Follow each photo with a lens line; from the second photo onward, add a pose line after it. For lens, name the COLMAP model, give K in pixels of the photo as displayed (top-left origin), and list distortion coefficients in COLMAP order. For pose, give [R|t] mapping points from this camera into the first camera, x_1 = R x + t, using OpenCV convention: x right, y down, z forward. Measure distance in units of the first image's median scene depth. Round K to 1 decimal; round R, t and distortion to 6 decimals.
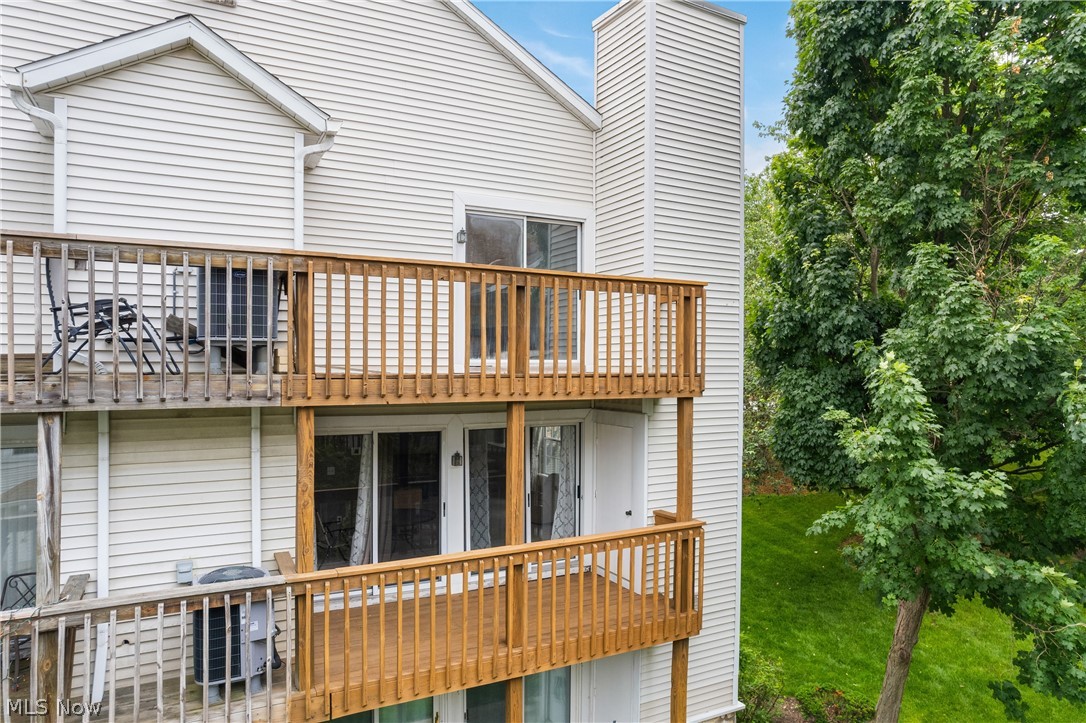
lens RADIAL K [[709.2, 0, 542.2], [0, 709.2, 366.0], [0, 0, 1]] dist [-0.043177, 0.006841]
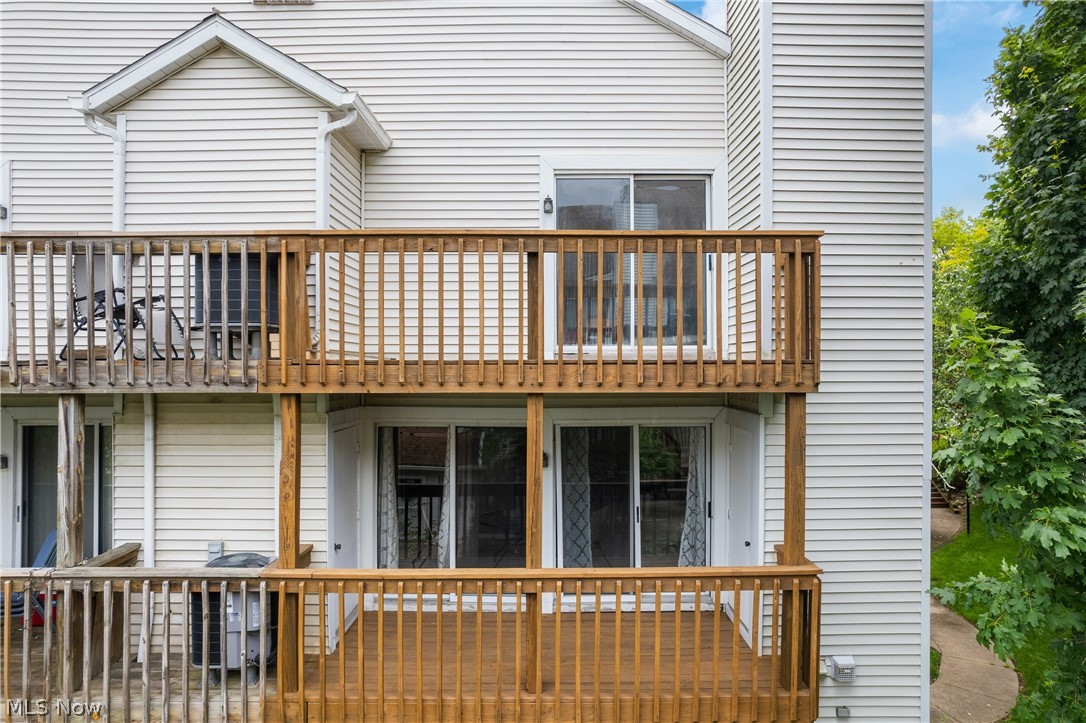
lens RADIAL K [[709.2, 0, 543.4], [0, 709.2, 356.7], [0, 0, 1]] dist [-0.043177, 0.006841]
pose [[0.881312, -0.008072, -0.472466, 0.376019], [0.003798, 0.999943, -0.009999, 0.016365], [0.472519, 0.007018, 0.881292, 0.291964]]
